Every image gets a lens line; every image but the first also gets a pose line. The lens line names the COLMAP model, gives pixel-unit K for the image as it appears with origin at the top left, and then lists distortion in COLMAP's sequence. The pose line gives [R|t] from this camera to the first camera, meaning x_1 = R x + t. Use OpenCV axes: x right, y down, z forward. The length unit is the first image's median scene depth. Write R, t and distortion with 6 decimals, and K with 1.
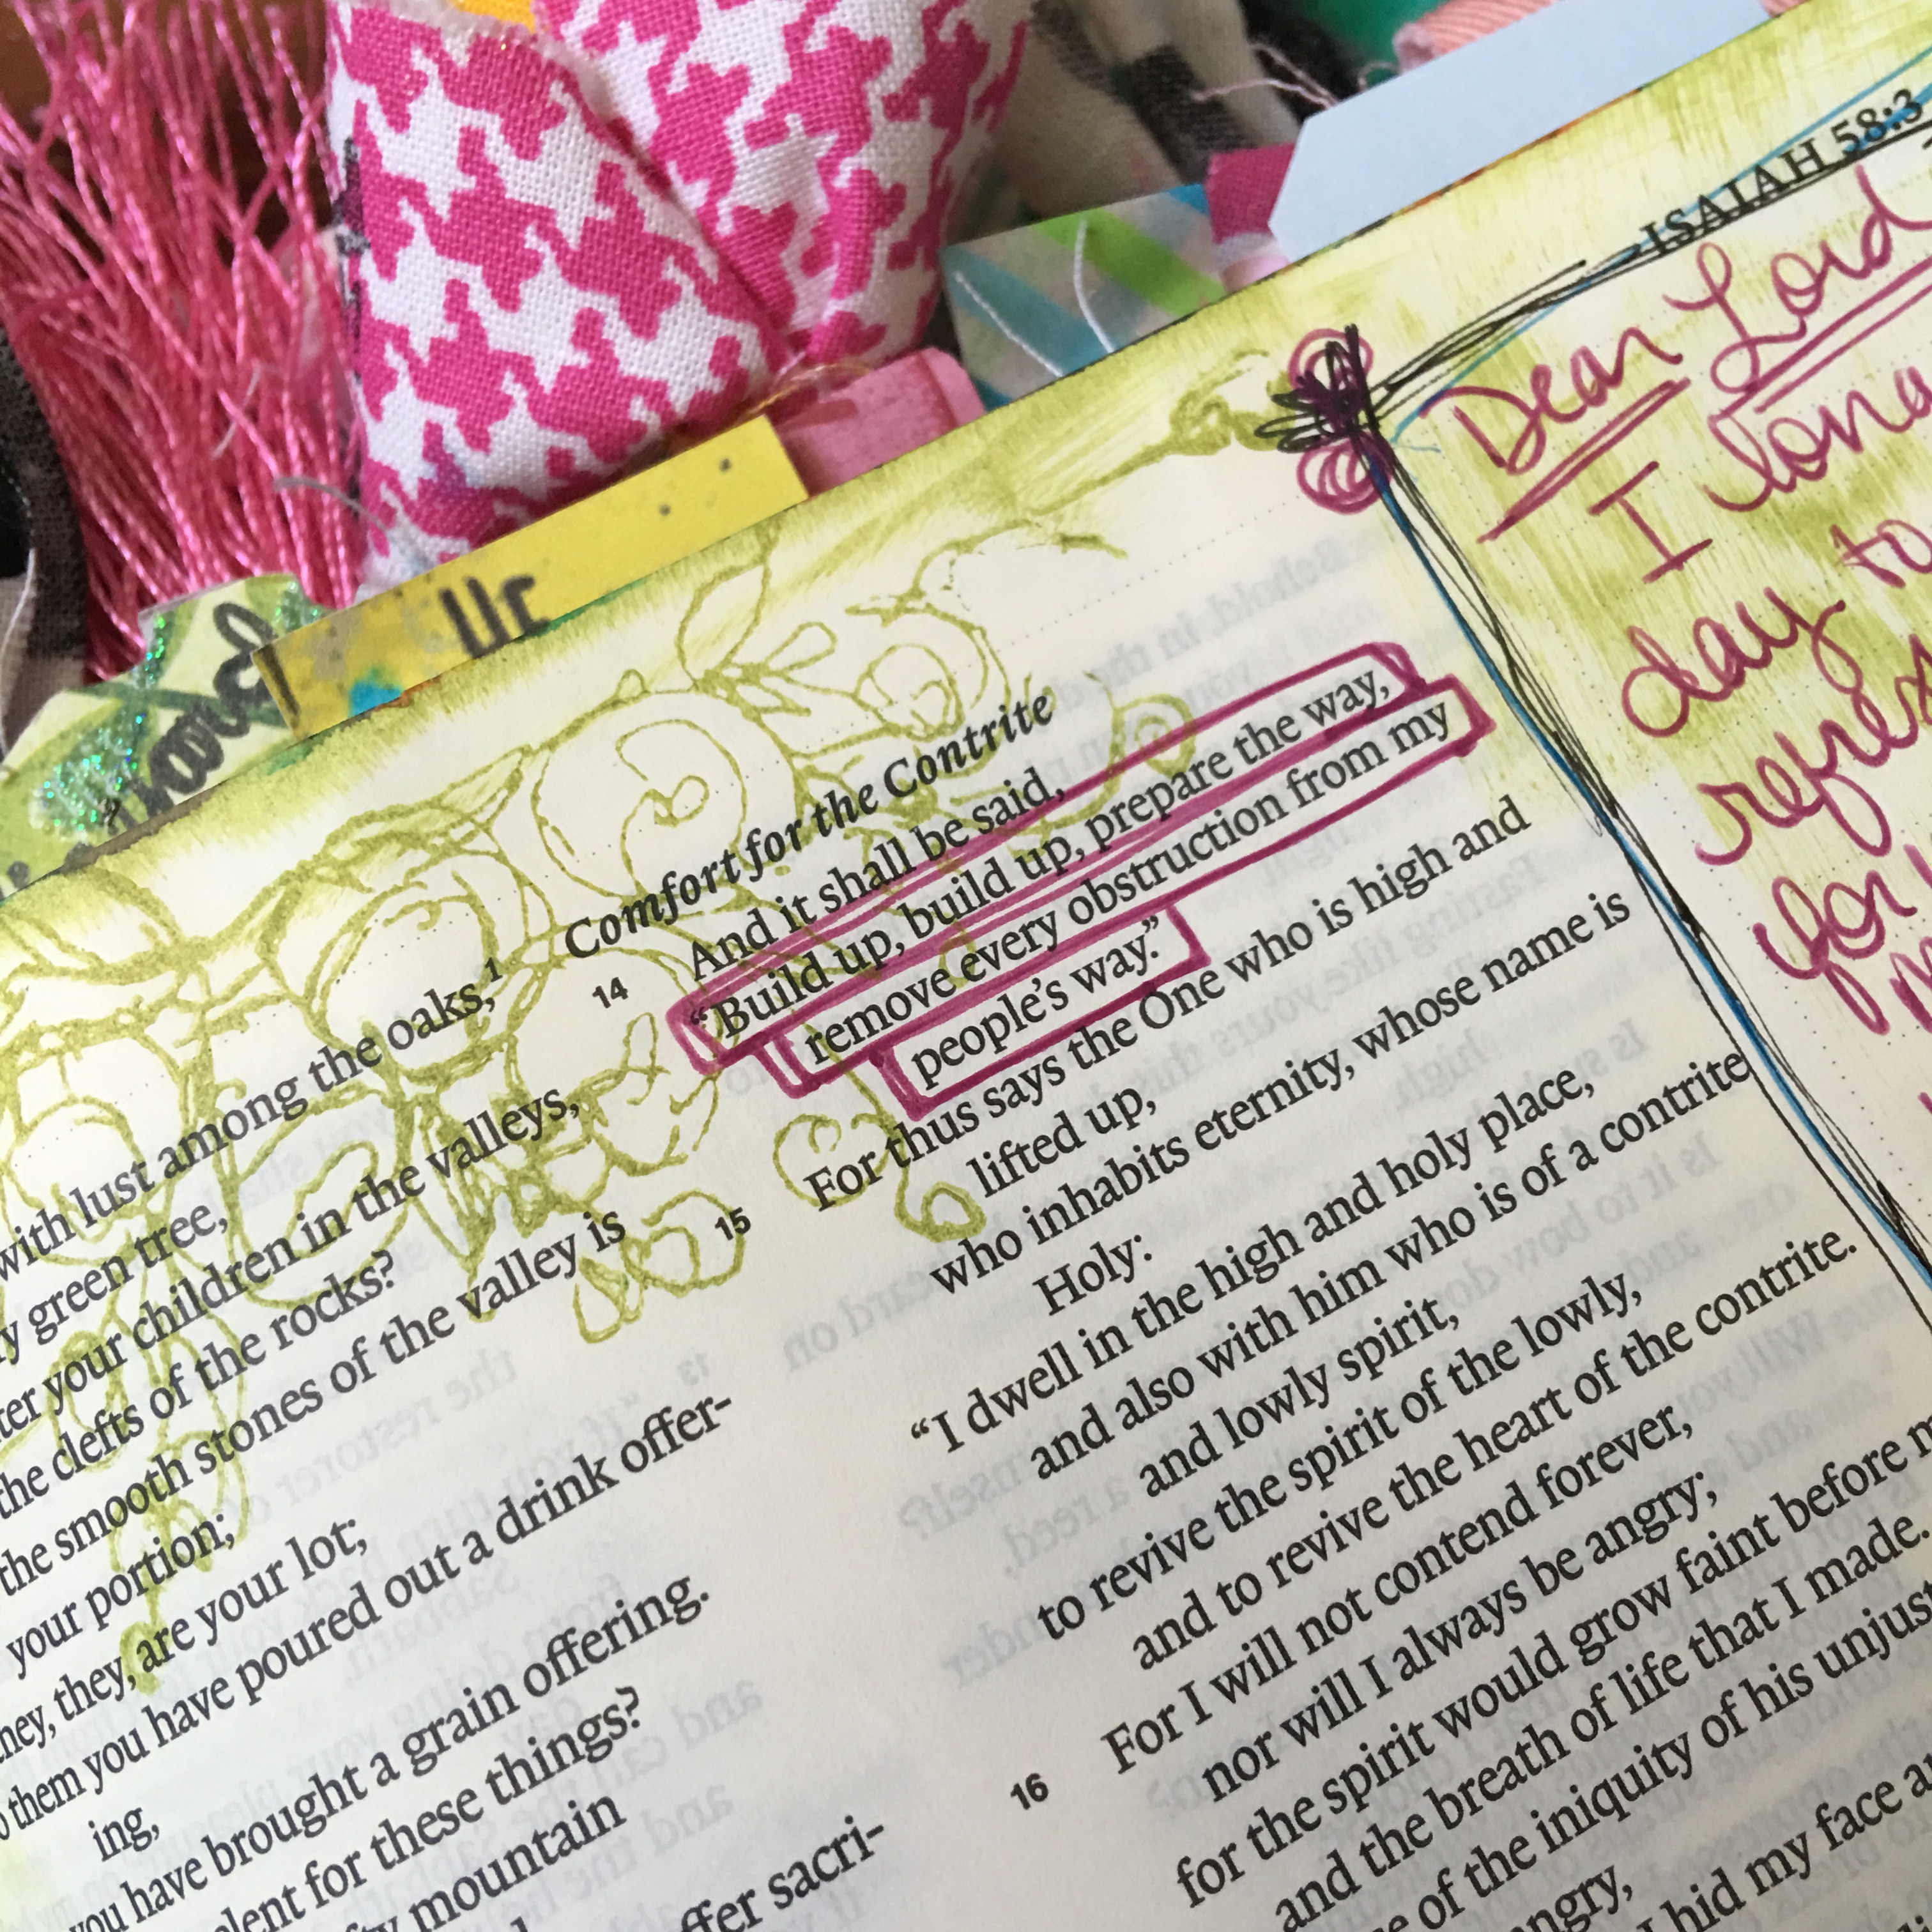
lens RADIAL K [[2229.0, 0, 987.9], [0, 2229.0, 920.4], [0, 0, 1]] dist [0.052866, 0.000000]
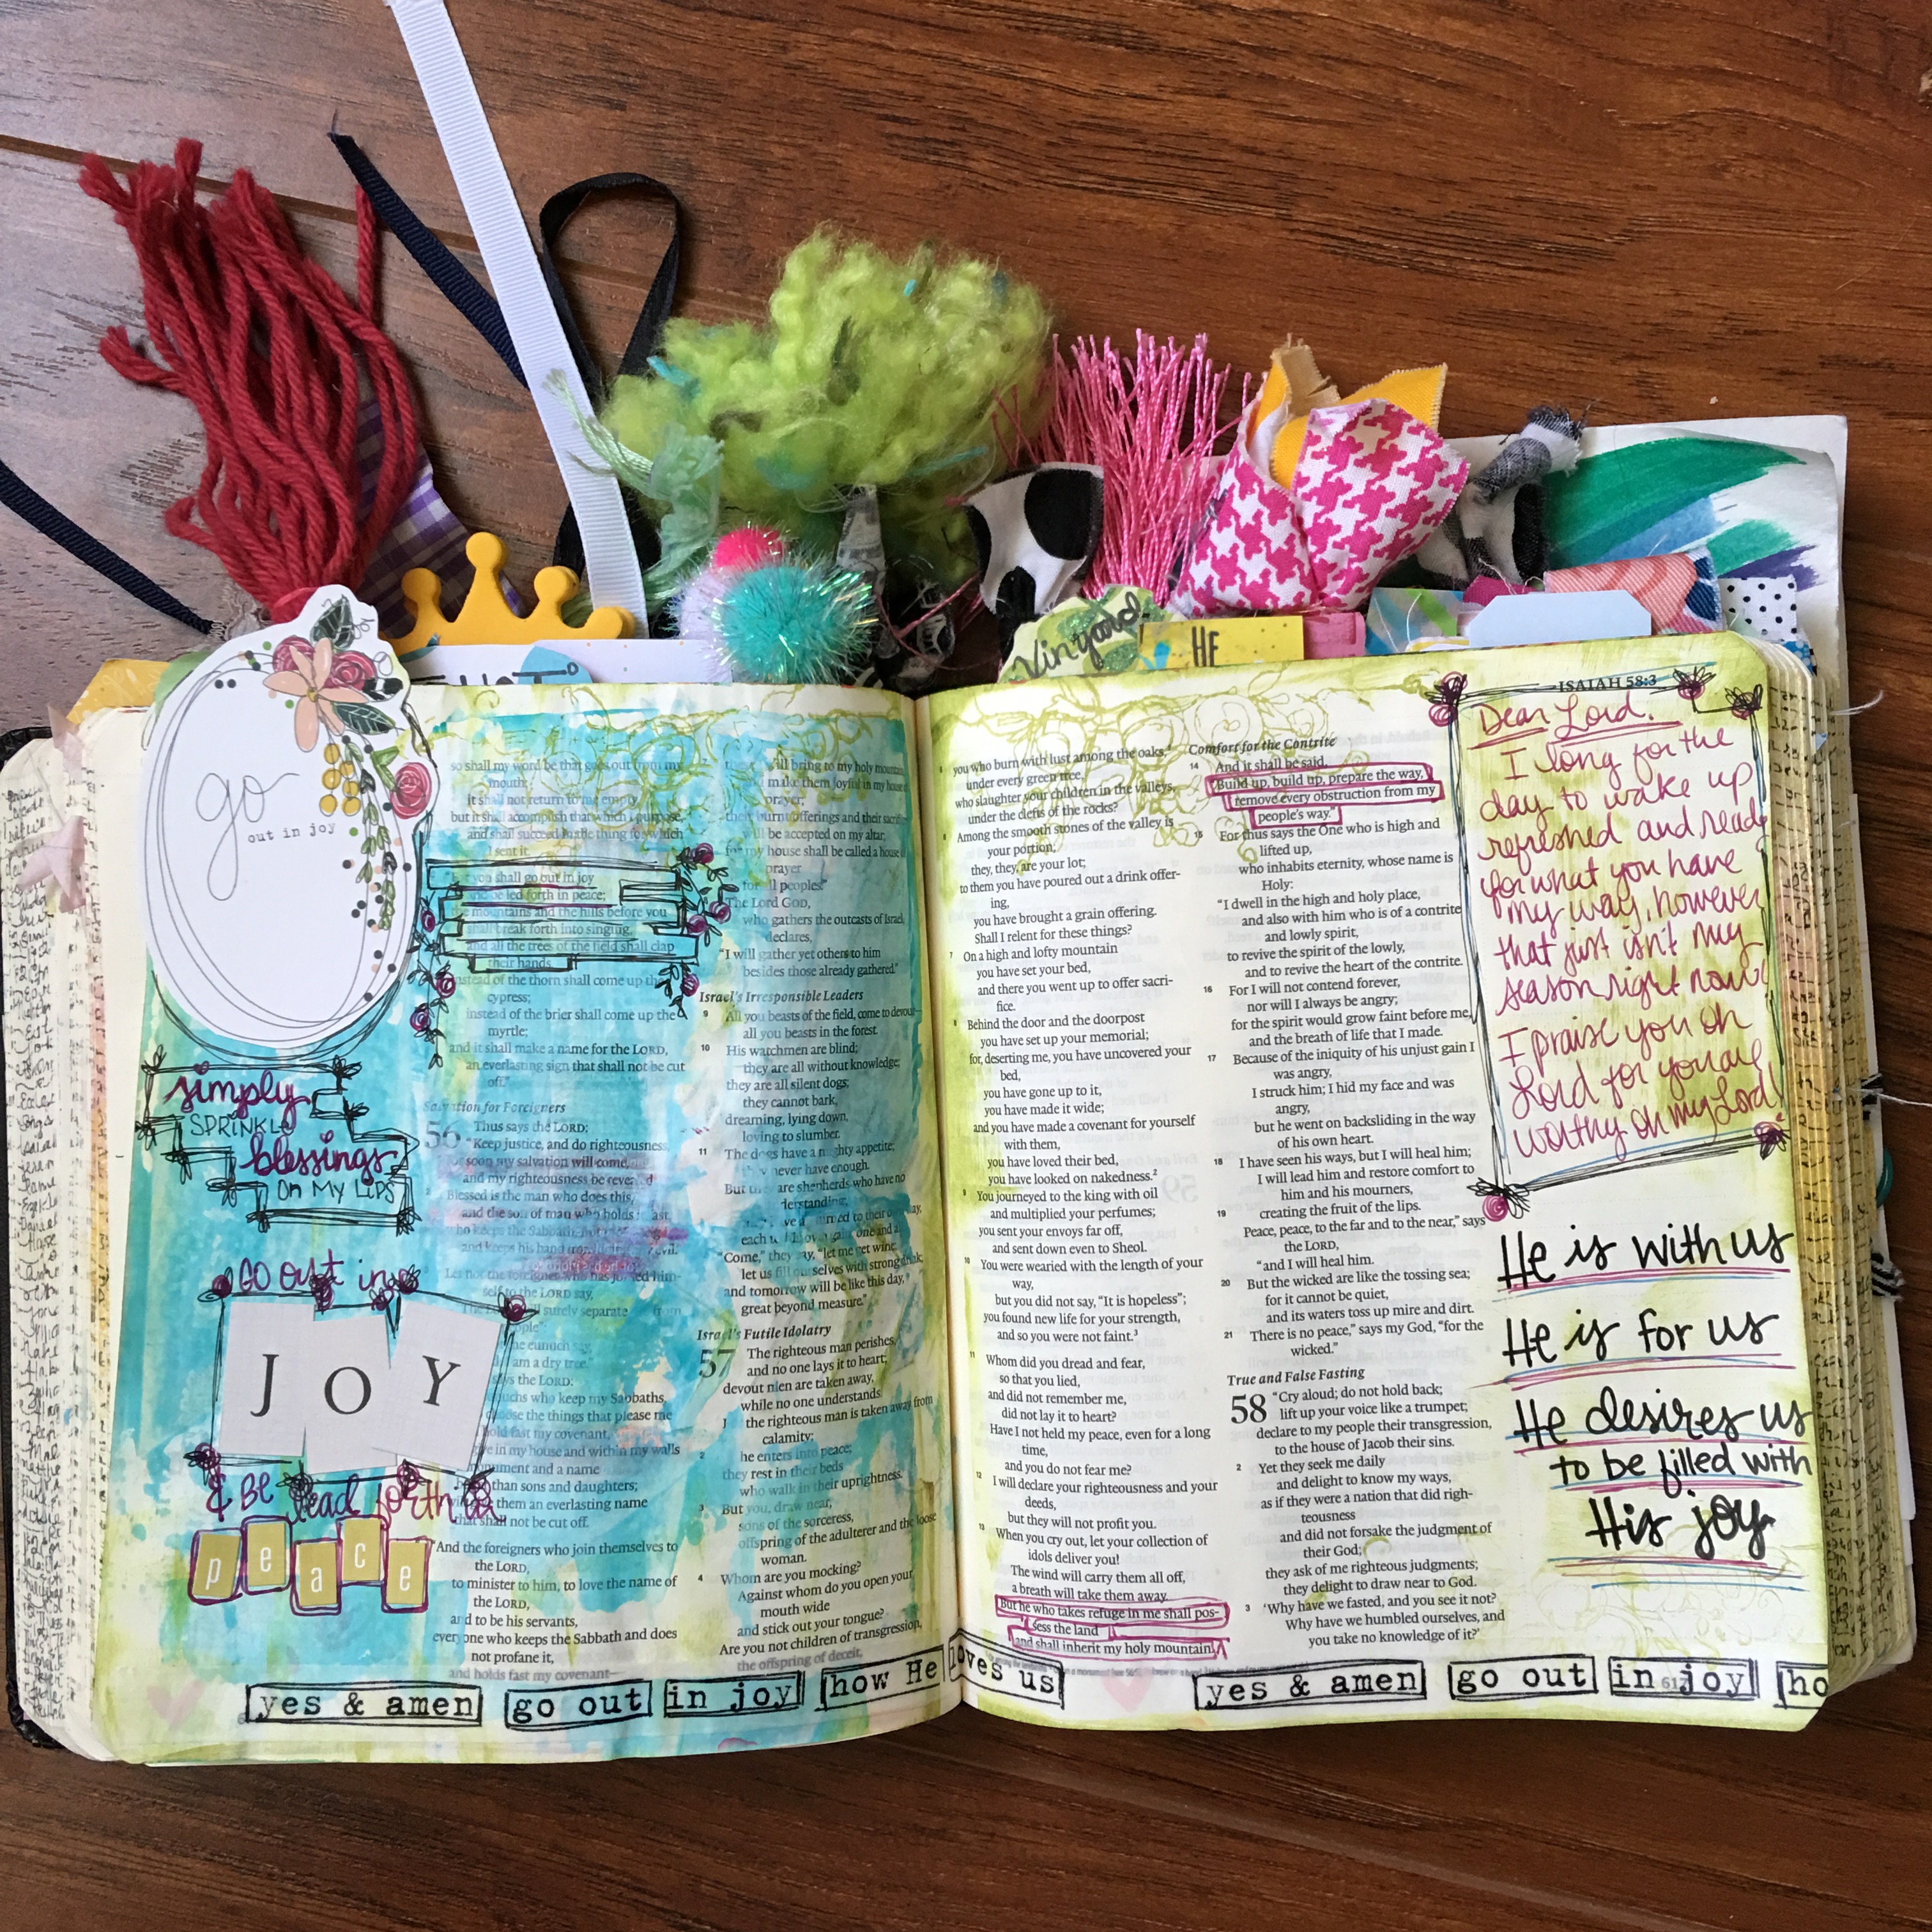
lens RADIAL K [[2229.0, 0, 975.2], [0, 2229.0, 930.7], [0, 0, 1]] dist [0.052866, 0.000000]
pose [[0.897442, 0.432663, -0.086030, -0.054906], [-0.402540, 0.882976, 0.241484, -0.486858], [0.180444, -0.182087, 0.966584, -2.797460]]
